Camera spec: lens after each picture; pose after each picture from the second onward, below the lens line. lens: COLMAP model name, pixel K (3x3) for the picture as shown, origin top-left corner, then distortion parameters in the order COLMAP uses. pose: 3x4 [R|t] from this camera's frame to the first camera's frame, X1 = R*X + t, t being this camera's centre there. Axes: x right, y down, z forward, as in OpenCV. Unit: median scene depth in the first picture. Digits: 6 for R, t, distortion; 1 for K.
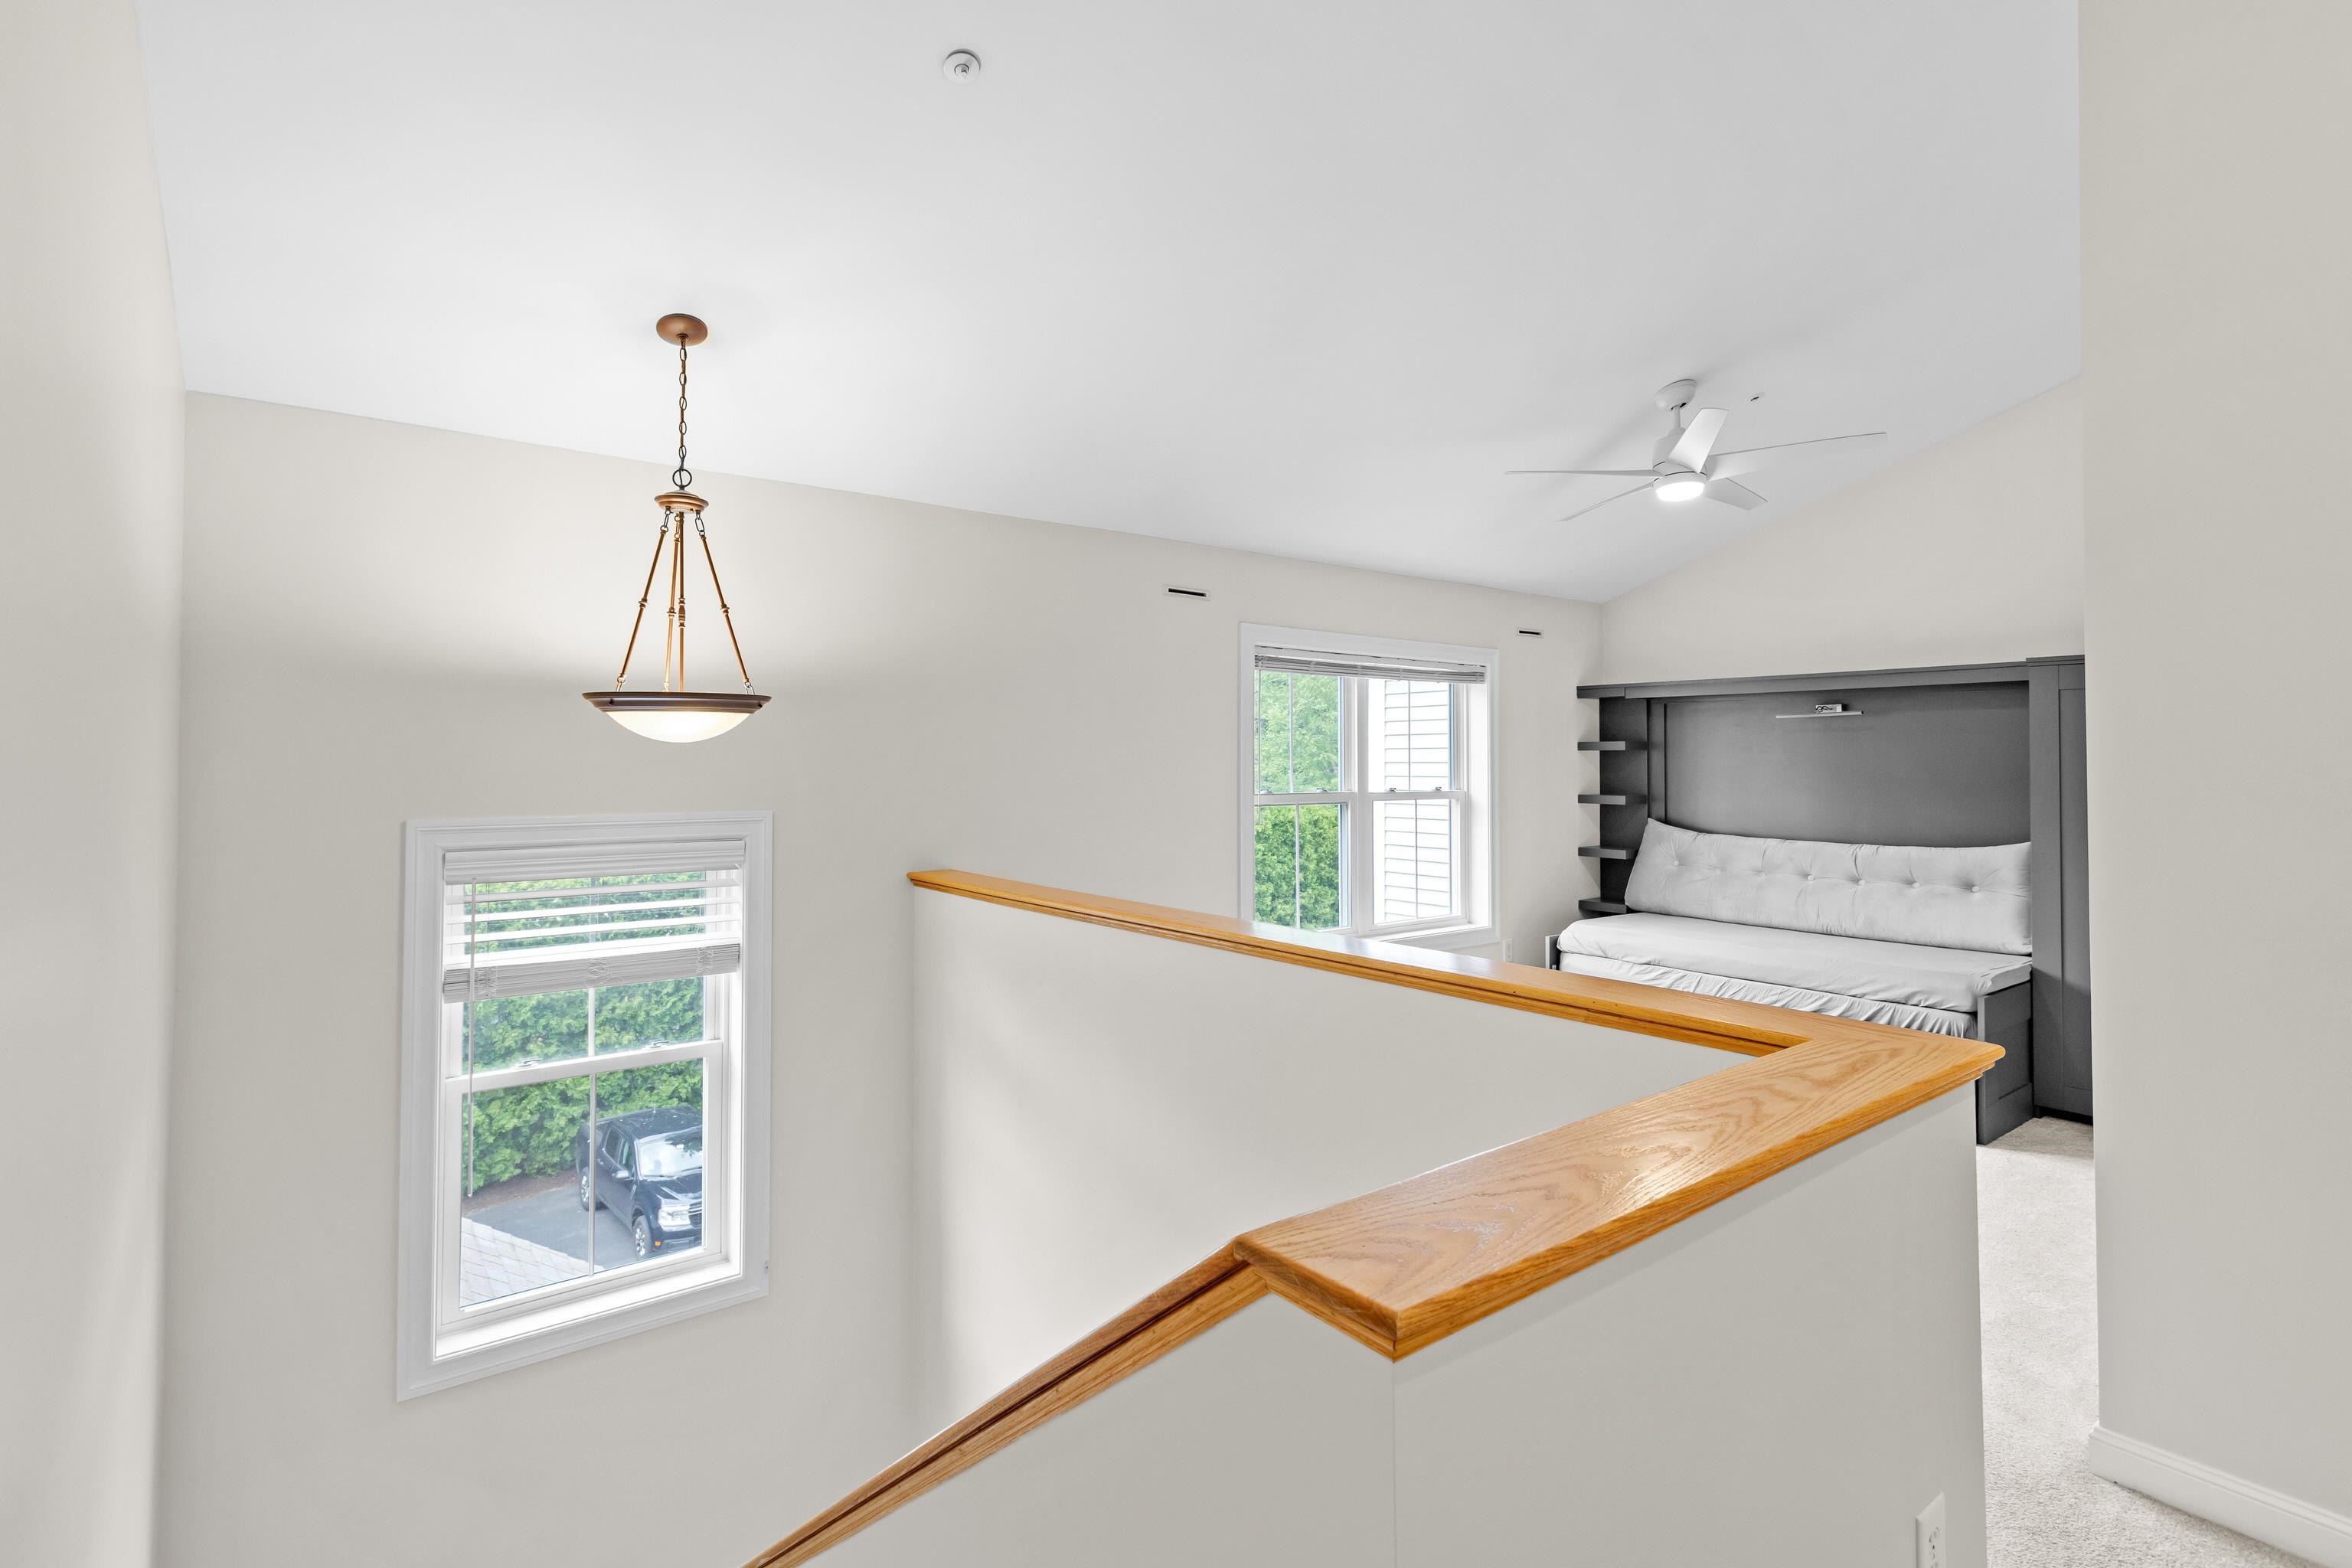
lens RADIAL K [[1125.0, 0, 1182.2], [0, 1125.0, 772.6], [0, 0, 1]] dist [0.002297, 0.000843]
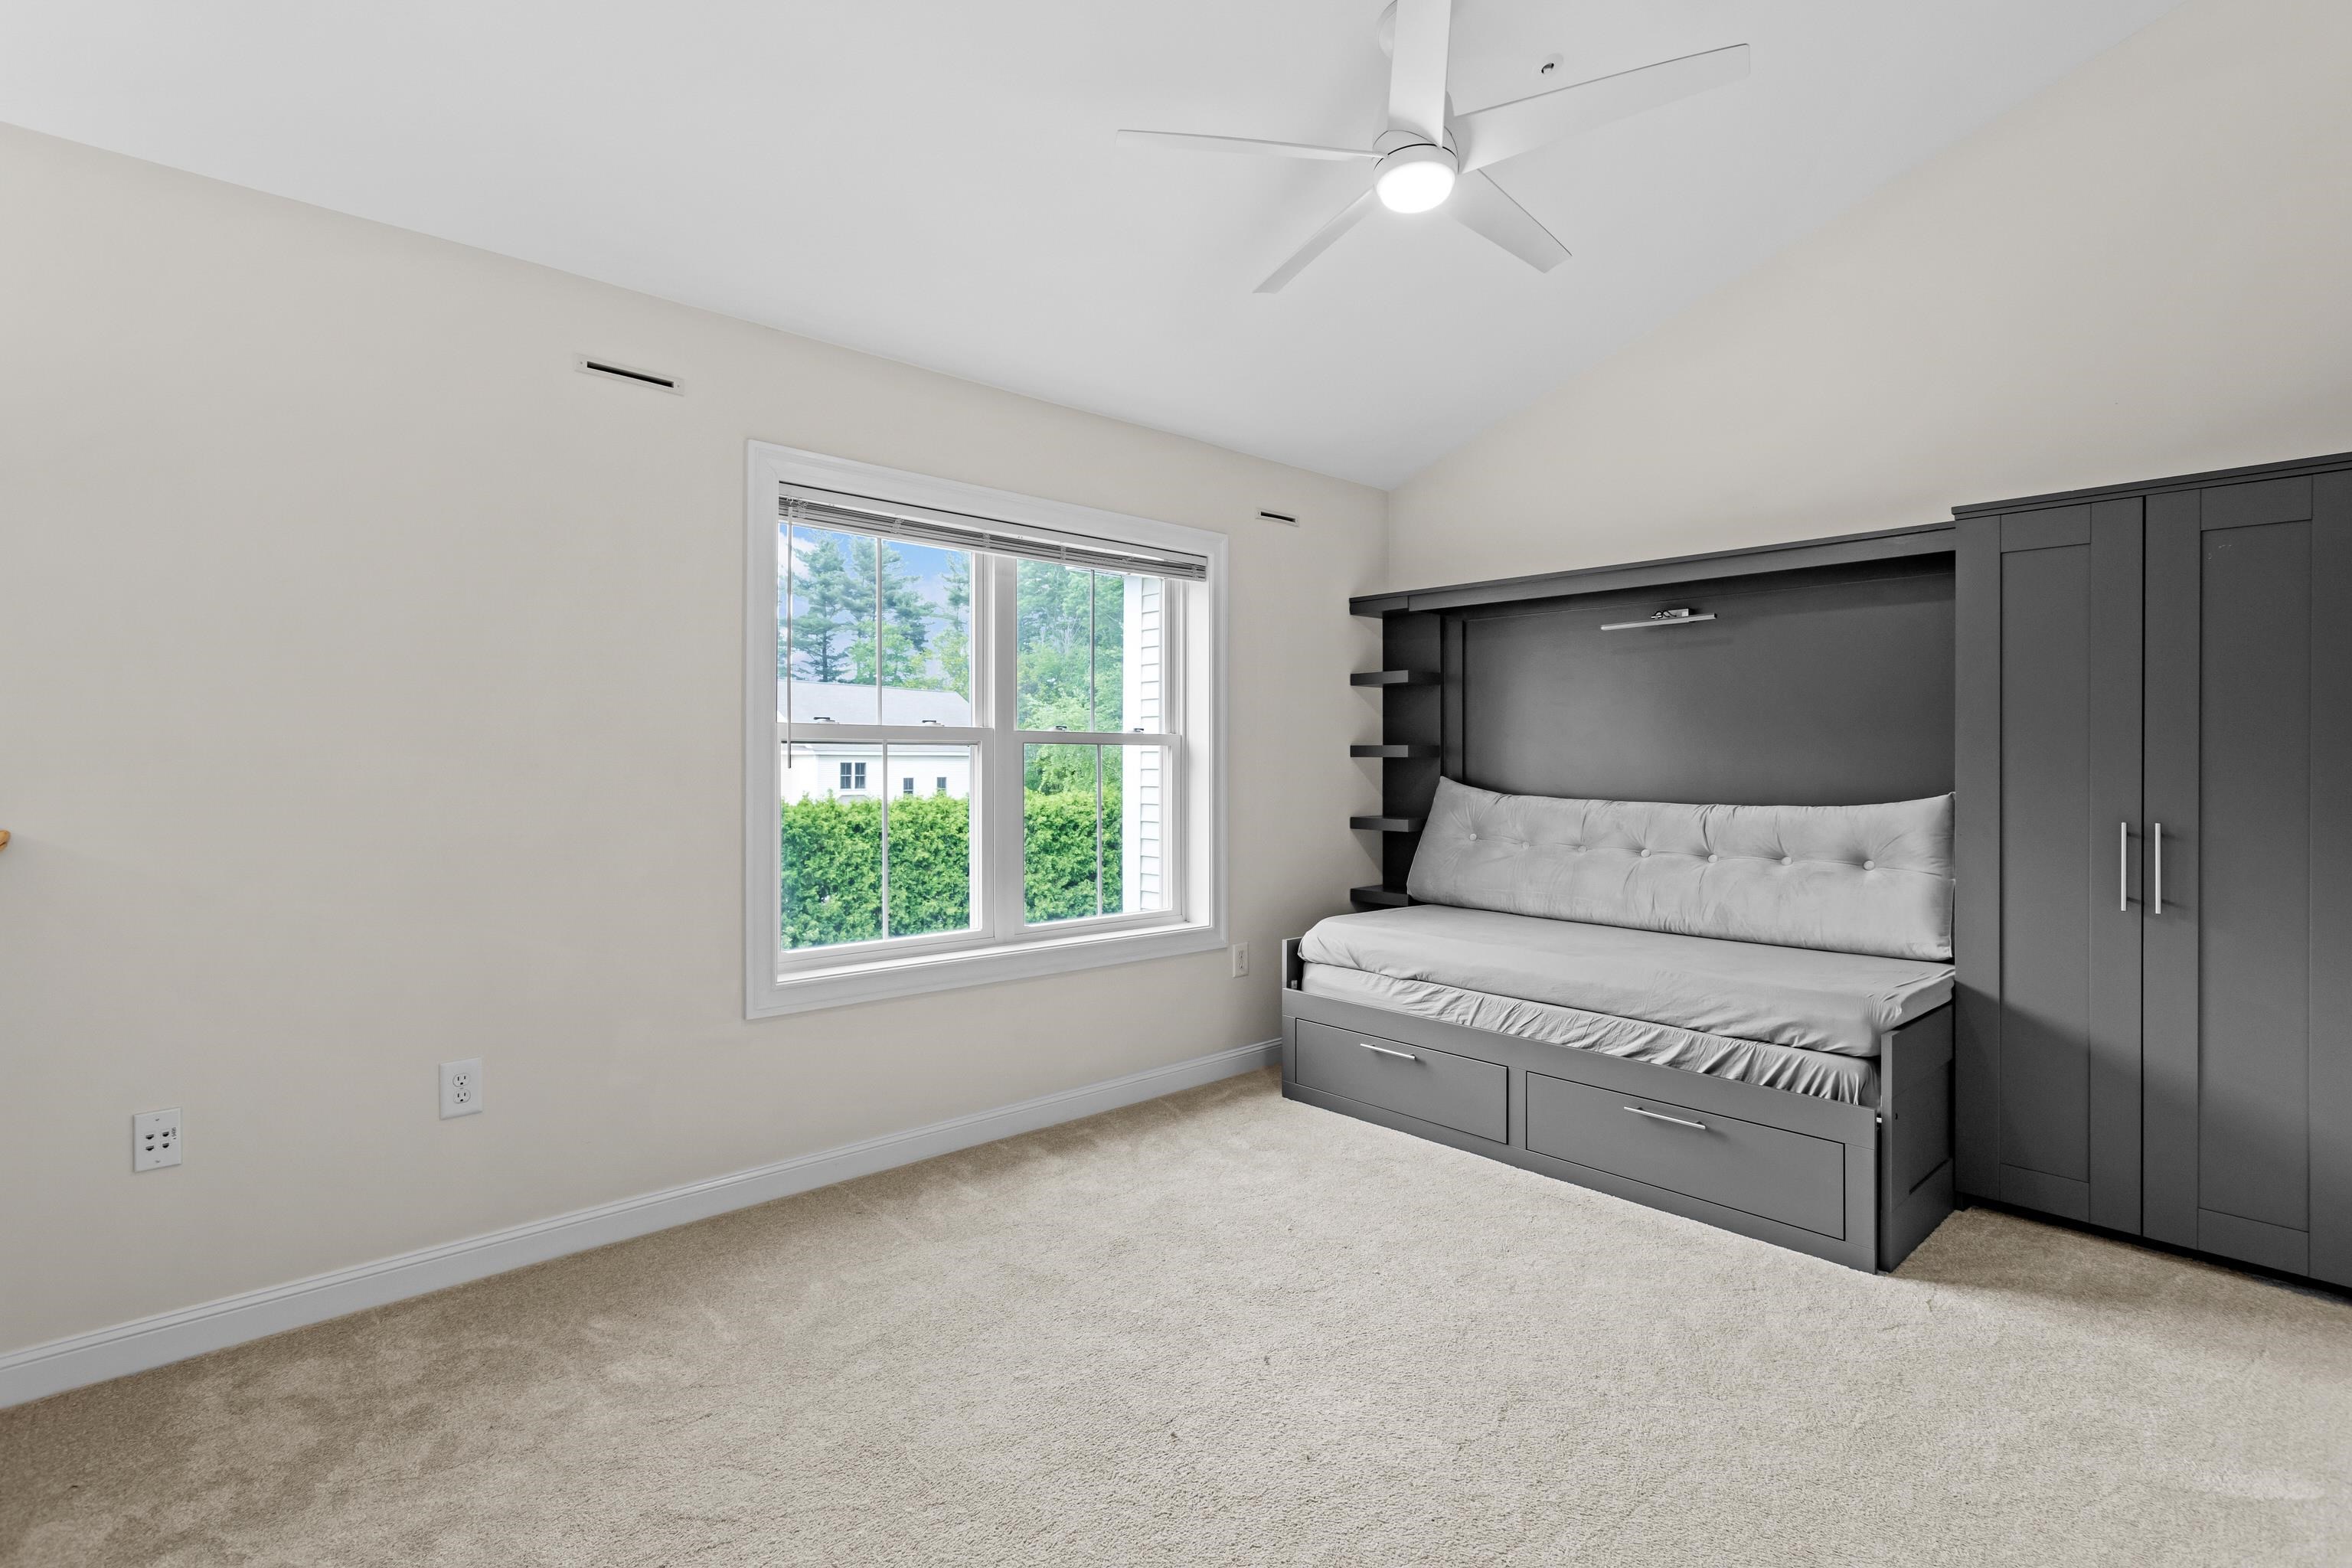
lens RADIAL K [[1125.0, 0, 1182.2], [0, 1125.0, 772.6], [0, 0, 1]] dist [0.002297, 0.000843]
pose [[0.996206, 0.001474, 0.087010, 0.214817], [-0.001579, 0.999998, 0.001138, 0.044352], [-0.087008, -0.001271, 0.996207, 0.332910]]
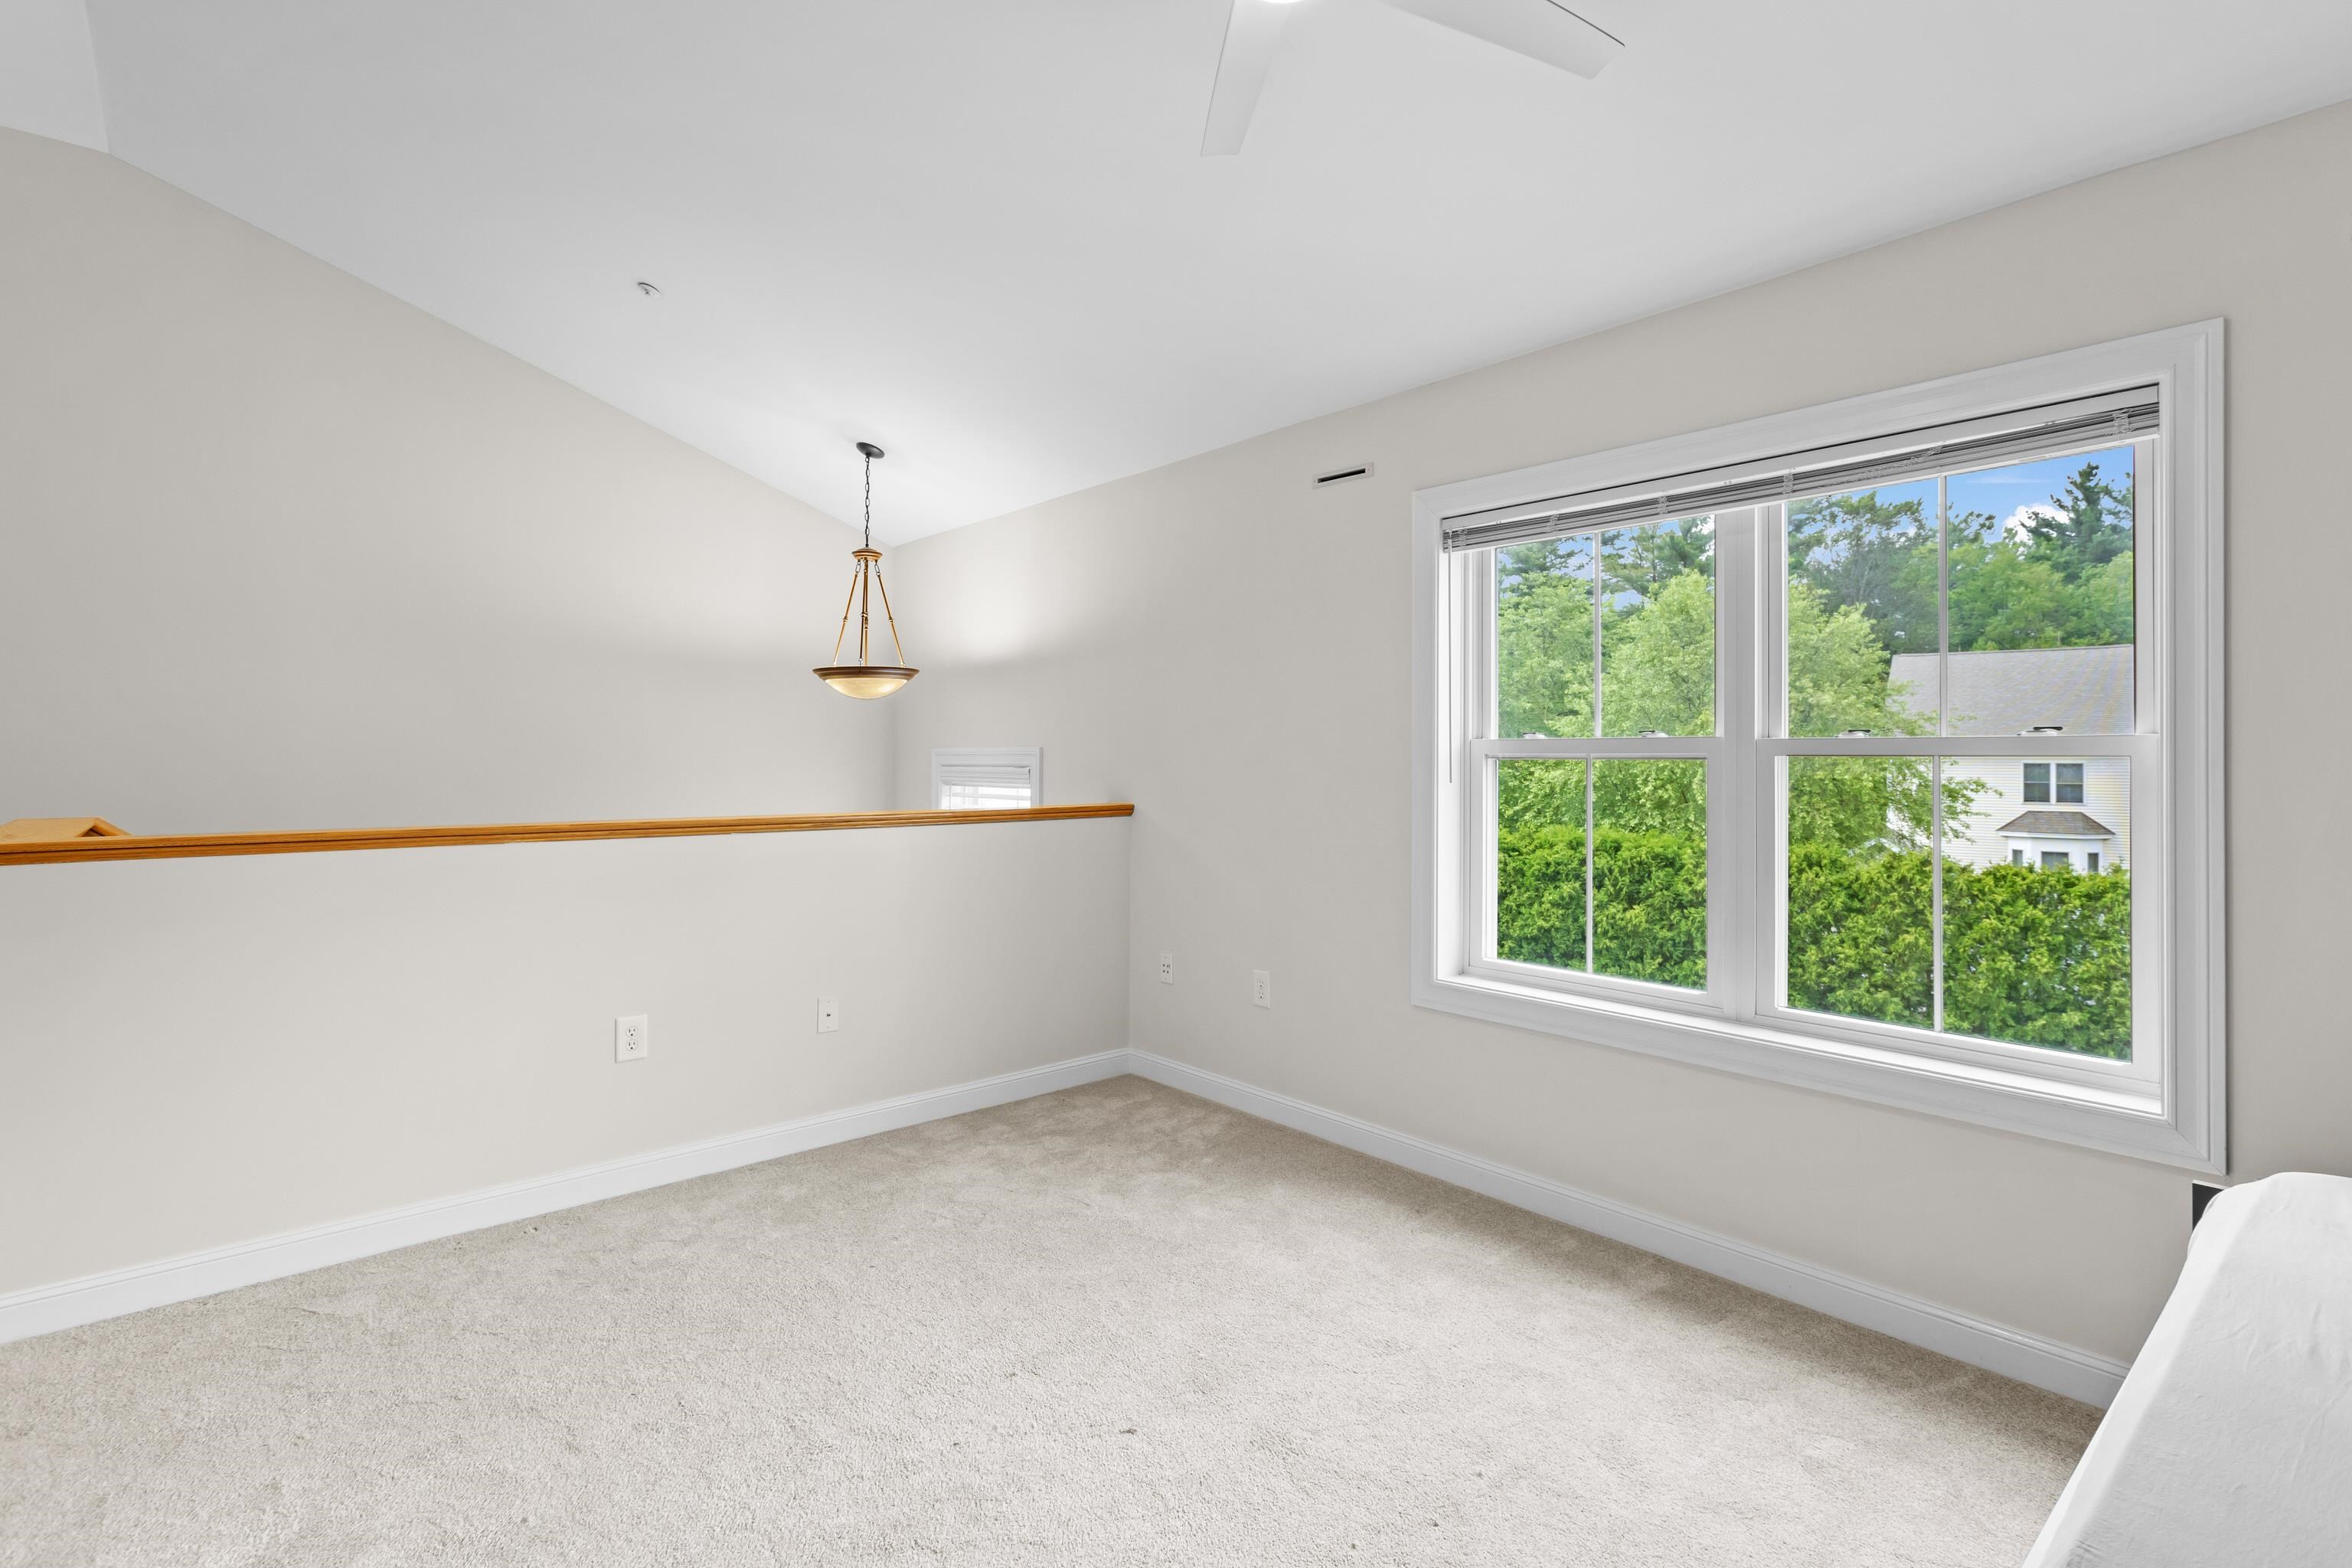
lens RADIAL K [[1125.0, 0, 1182.2], [0, 1125.0, 772.6], [0, 0, 1]] dist [0.002297, 0.000843]
pose [[0.054963, 0.011962, -0.998417, 0.679260], [-0.013223, 0.999849, 0.011252, 0.031995], [0.998401, 0.012584, 0.055113, 0.749487]]
